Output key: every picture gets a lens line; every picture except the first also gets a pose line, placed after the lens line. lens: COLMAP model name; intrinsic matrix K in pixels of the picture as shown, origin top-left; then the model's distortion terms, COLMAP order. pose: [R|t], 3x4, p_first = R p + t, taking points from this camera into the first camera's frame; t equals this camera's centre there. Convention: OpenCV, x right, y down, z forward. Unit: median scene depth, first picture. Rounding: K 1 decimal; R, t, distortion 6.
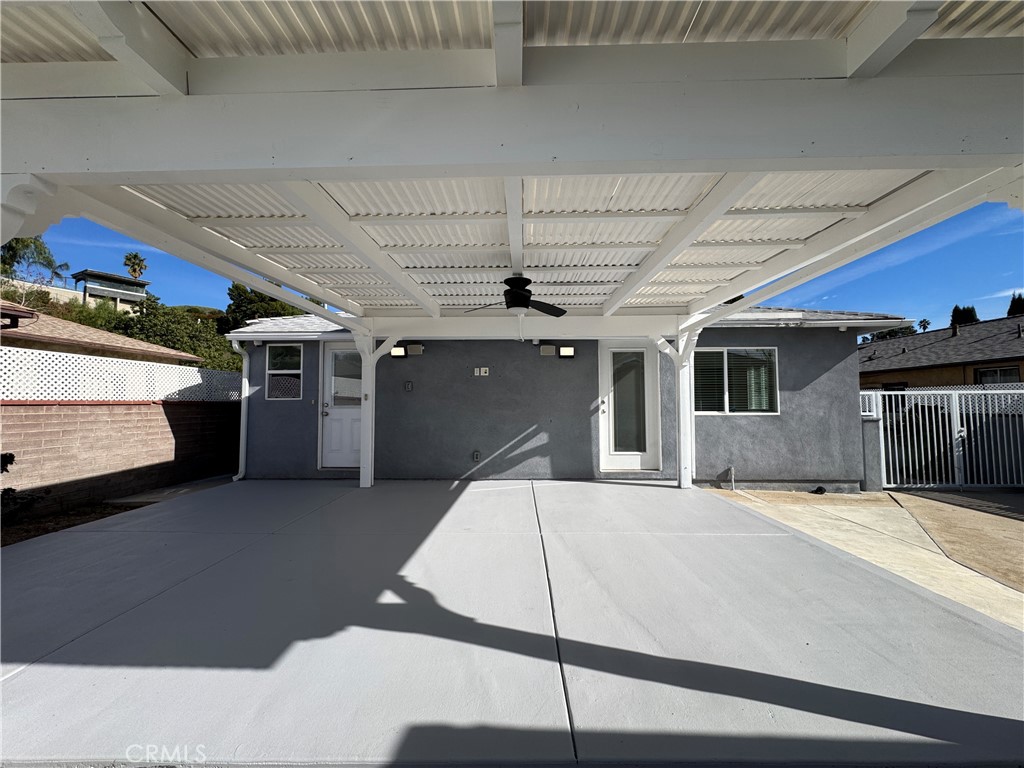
lens RADIAL K [[408.1, 0, 512.5], [0, 408.1, 383.3], [0, 0, 1]] dist [-0.000562, 0.000068]
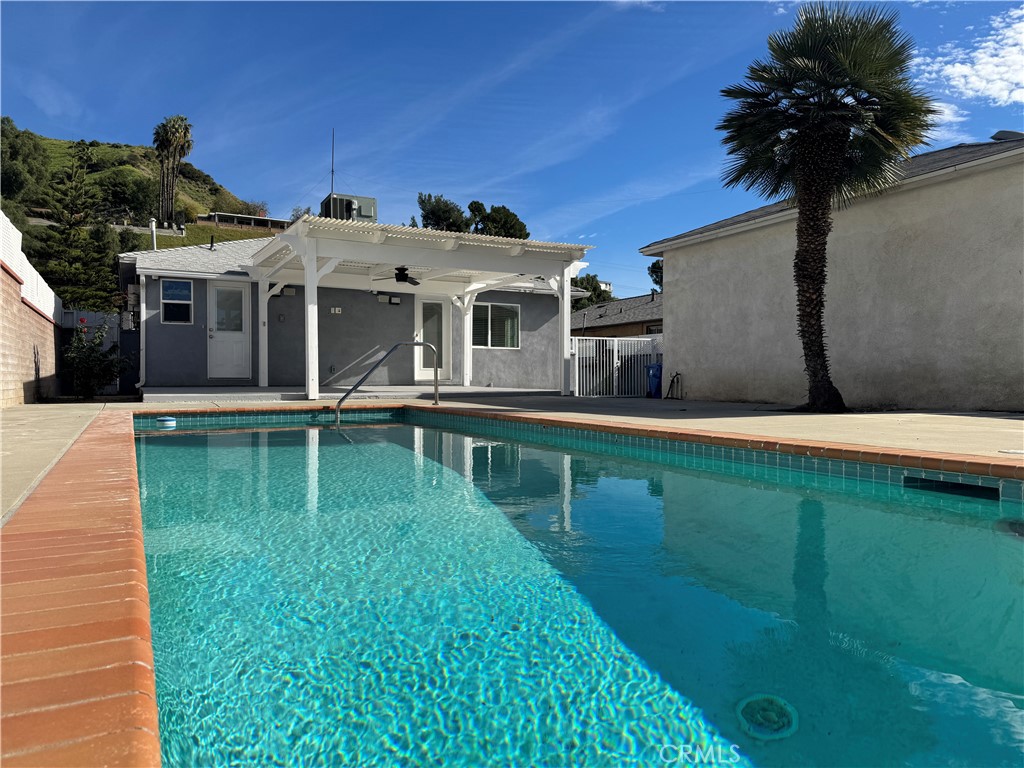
lens RADIAL K [[706.2, 0, 515.0], [0, 706.2, 384.0], [0, 0, 1]] dist [0.066589, -0.001853]
pose [[0.870800, 0.000536, 0.491637, -0.749225], [-0.030274, 0.998160, 0.052533, 0.078167], [-0.490704, -0.060629, 0.869214, -1.468106]]
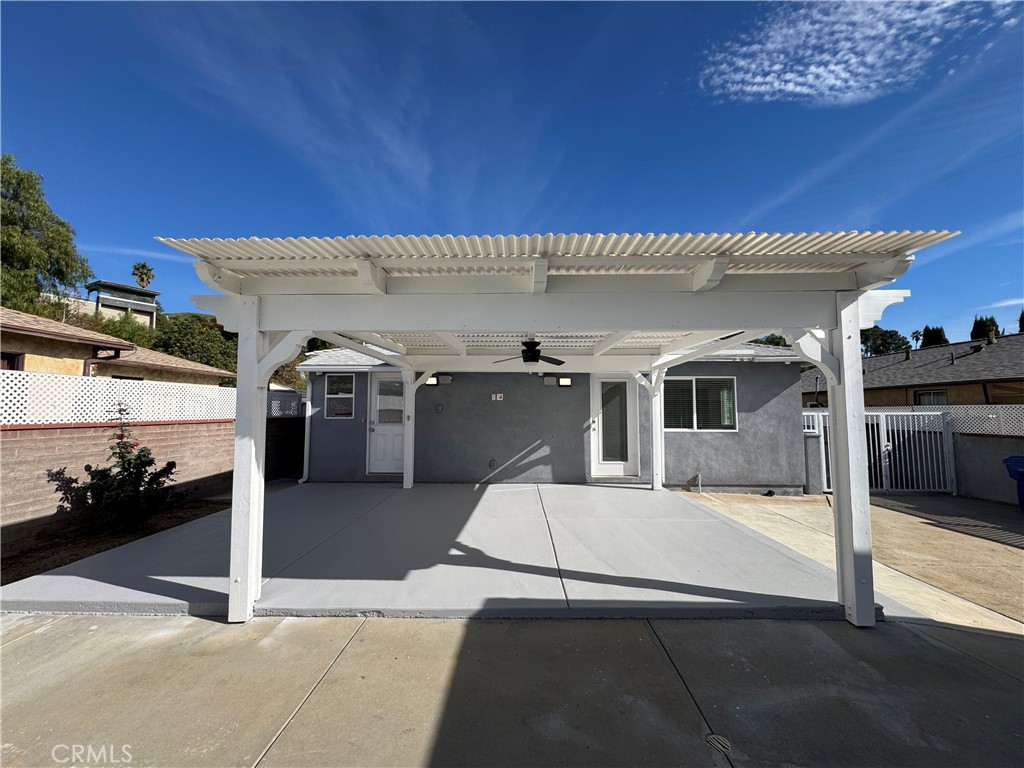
lens RADIAL K [[408.1, 0, 513.5], [0, 408.1, 383.1], [0, 0, 1]] dist [-0.000562, 0.000068]
pose [[0.999972, 0.005253, 0.005258, -0.033399], [-0.005151, 0.999801, -0.019280, -0.047367], [-0.005358, 0.019252, 0.999800, -0.259360]]
